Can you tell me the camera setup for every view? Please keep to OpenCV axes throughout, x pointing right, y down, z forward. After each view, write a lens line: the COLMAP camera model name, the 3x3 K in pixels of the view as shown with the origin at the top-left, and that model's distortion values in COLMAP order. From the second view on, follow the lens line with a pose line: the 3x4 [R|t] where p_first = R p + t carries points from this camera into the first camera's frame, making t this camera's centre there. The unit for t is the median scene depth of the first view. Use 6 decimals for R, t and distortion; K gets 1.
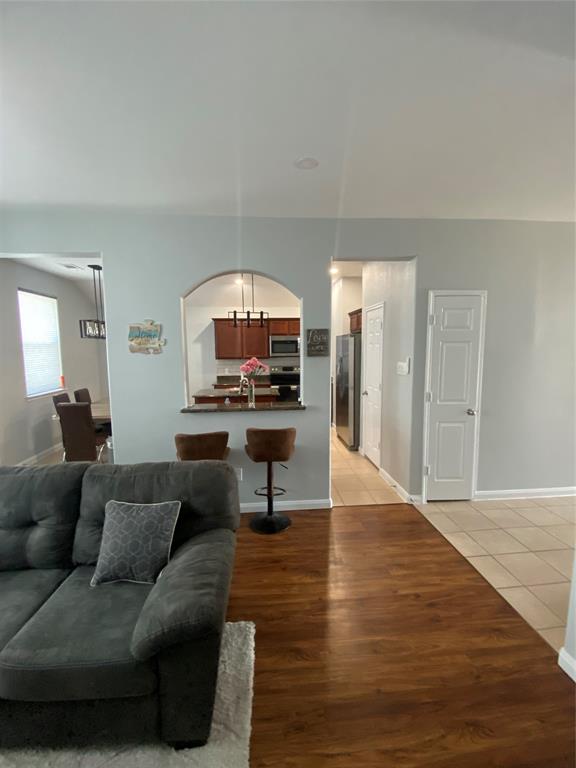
lens RADIAL K [[336.9, 0, 289.9], [0, 336.9, 381.2], [0, 0, 1]] dist [-0.005991, -0.001480]
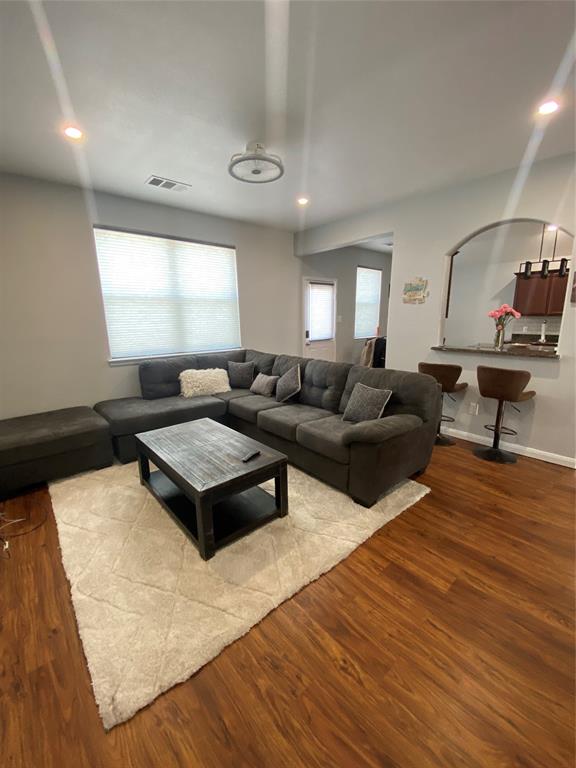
lens RADIAL K [[316.1, 0, 290.4], [0, 316.1, 385.8], [0, 0, 1]] dist [-0.001616, -0.000662]
pose [[0.594336, 0.171058, -0.785814, 0.334017], [-0.073912, 0.984600, 0.158429, 0.079047], [0.800813, -0.036080, 0.597827, -0.165882]]
